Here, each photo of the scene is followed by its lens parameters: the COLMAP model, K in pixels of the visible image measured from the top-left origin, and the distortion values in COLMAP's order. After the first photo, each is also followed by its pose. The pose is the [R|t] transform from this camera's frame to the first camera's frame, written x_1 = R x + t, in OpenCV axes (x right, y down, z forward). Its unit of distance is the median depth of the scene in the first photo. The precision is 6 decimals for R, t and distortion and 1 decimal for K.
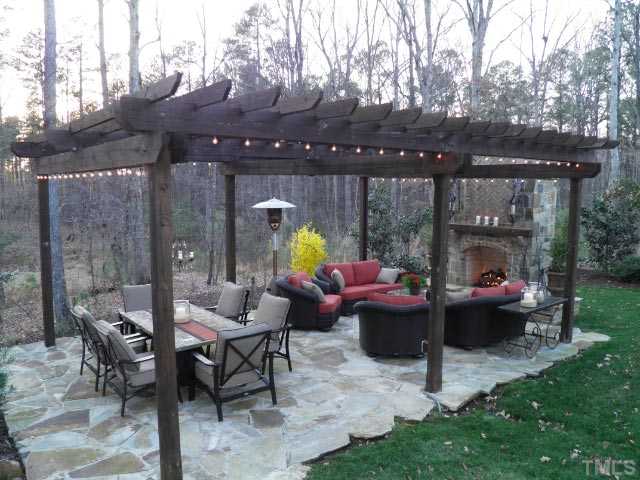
lens RADIAL K [[527.3, 0, 320.0], [0, 527.3, 240.0], [0, 0, 1]] dist [-0.107139, 0.002160]
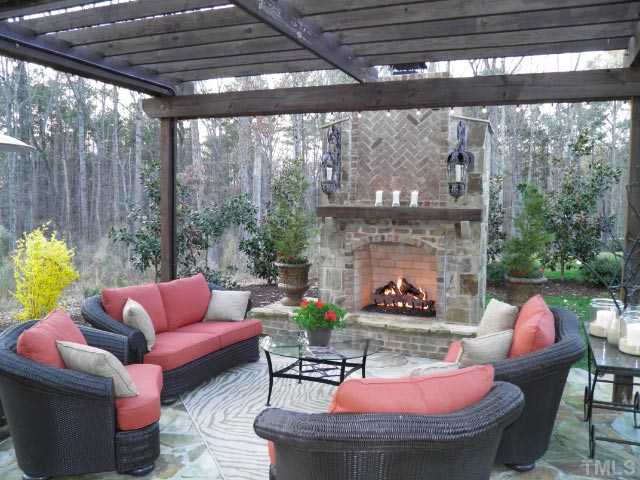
lens RADIAL K [[527.3, 0, 320.0], [0, 527.3, 240.0], [0, 0, 1]] dist [-0.107139, 0.002160]
pose [[0.880372, -0.022802, 0.473735, -0.035046], [0.037670, 0.999050, -0.021918, 0.019903], [-0.472785, 0.037142, 0.880395, 0.520360]]
